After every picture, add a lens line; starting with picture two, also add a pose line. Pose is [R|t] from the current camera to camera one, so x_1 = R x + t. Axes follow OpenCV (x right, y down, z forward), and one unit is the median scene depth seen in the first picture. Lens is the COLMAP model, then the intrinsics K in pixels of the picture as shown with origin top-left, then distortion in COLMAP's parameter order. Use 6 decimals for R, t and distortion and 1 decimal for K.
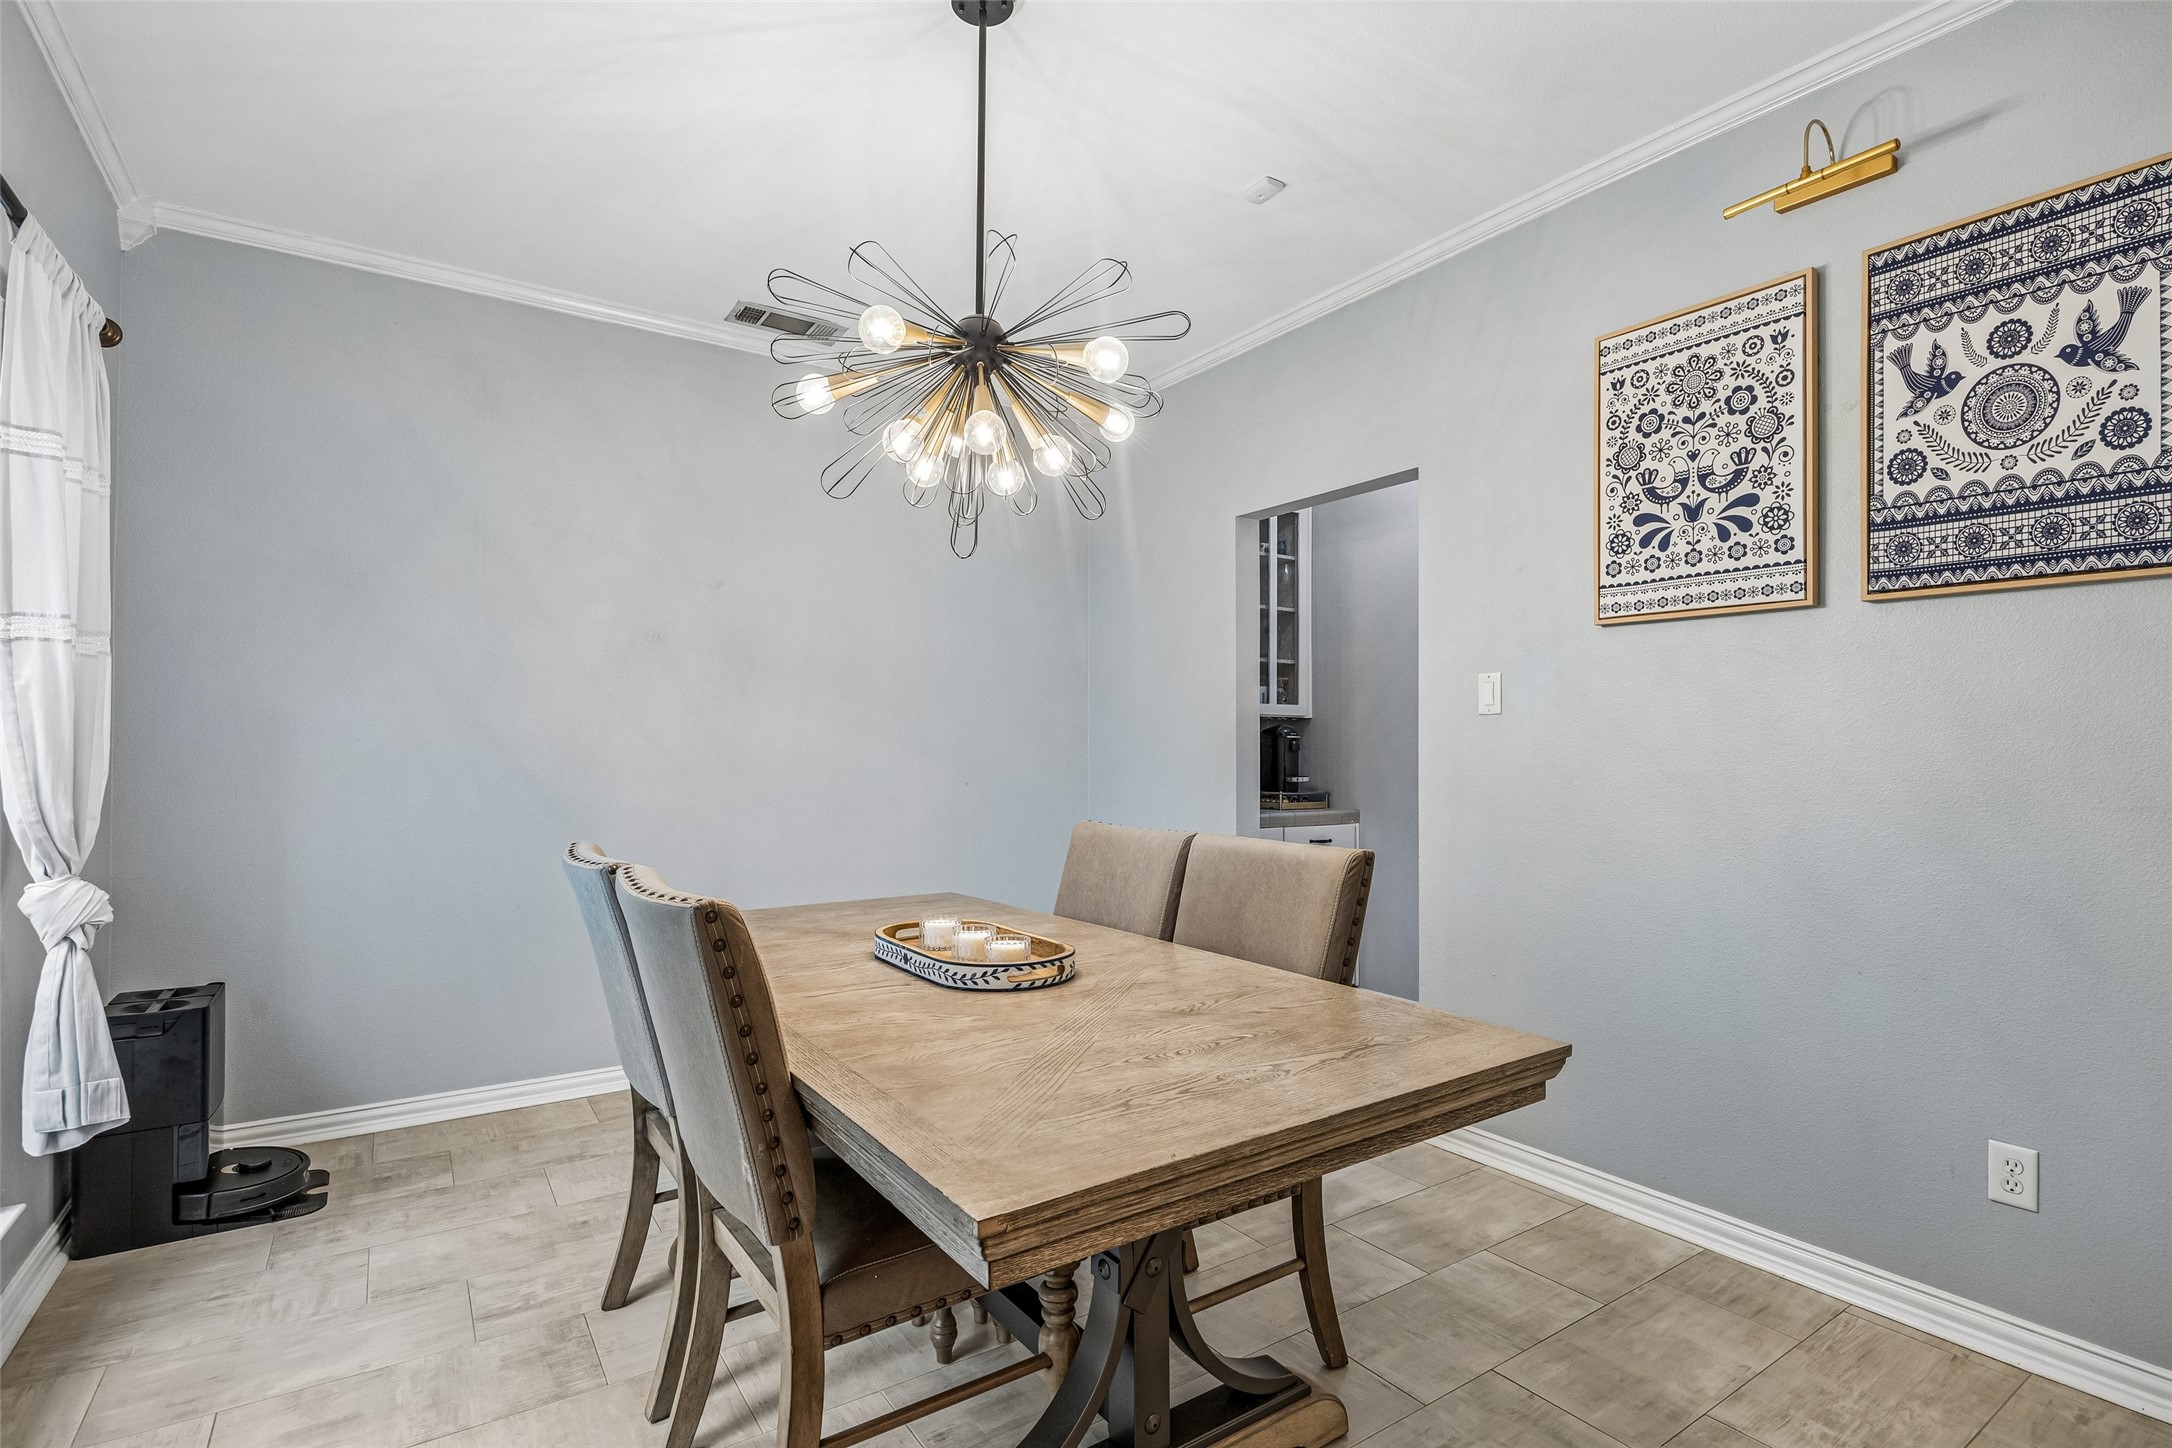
lens RADIAL K [[1047.2, 0, 1085.3], [0, 1047.2, 739.5], [0, 0, 1]] dist [-0.000398, -0.000238]
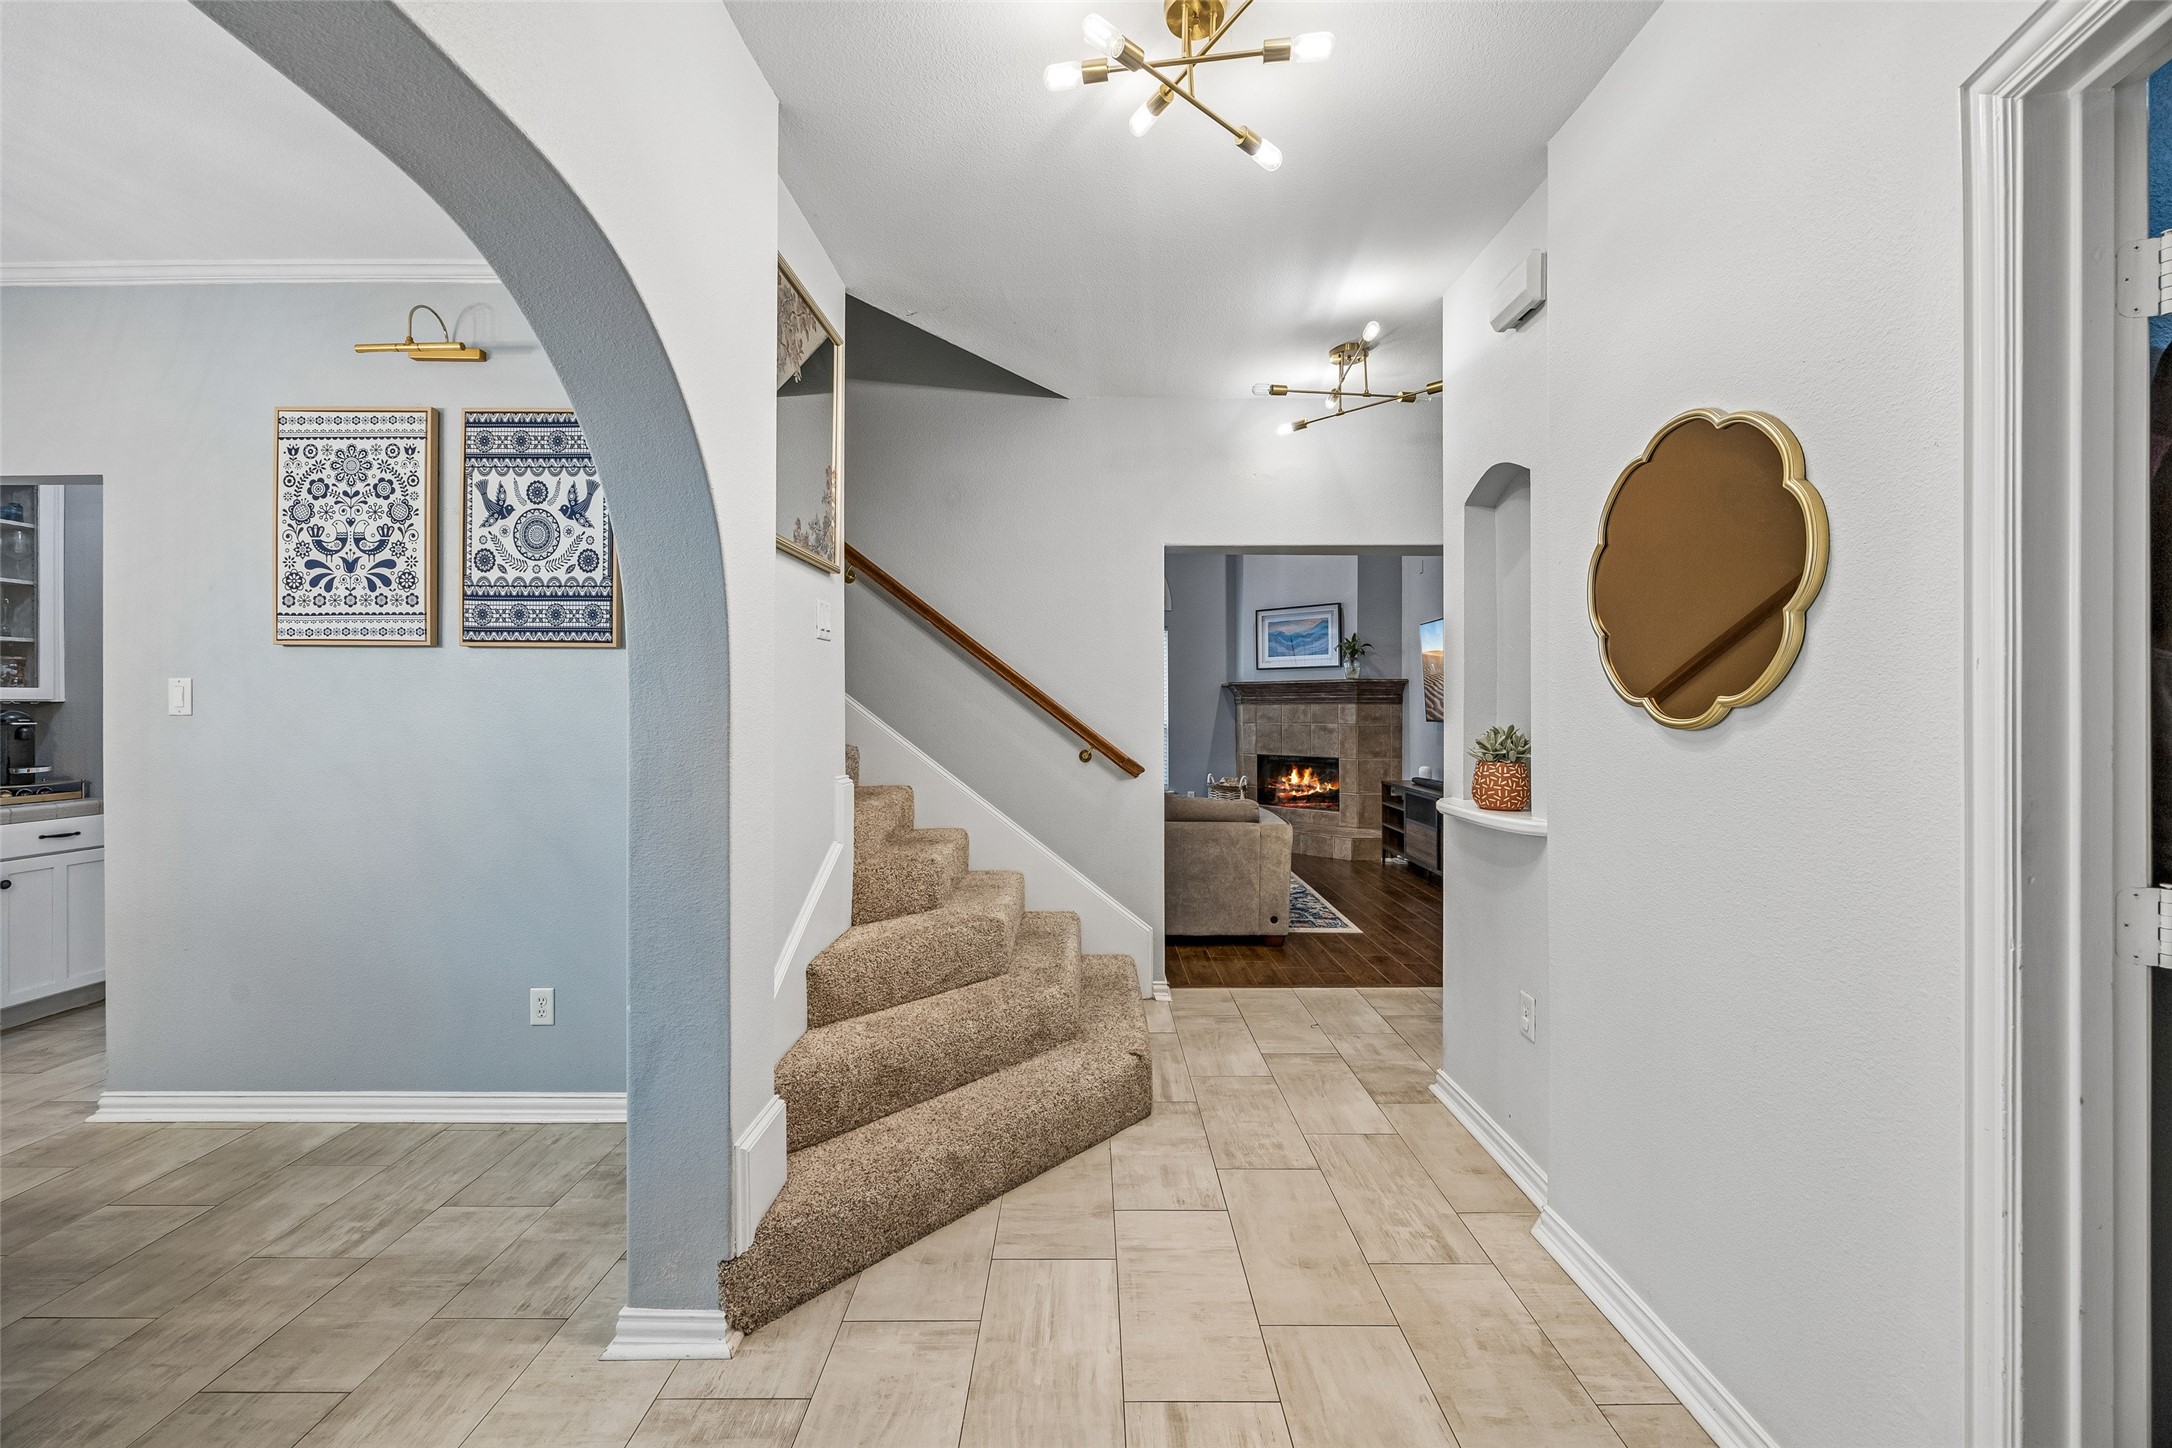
lens RADIAL K [[839.3, 0, 1081.3], [0, 839.3, 711.1], [0, 0, 1]] dist [0.000246, -0.000078]
pose [[0.565048, -0.007329, 0.825025, 0.262412], [-0.003297, 0.999933, 0.011141, -0.057101], [-0.825051, -0.009015, 0.564986, -0.396142]]
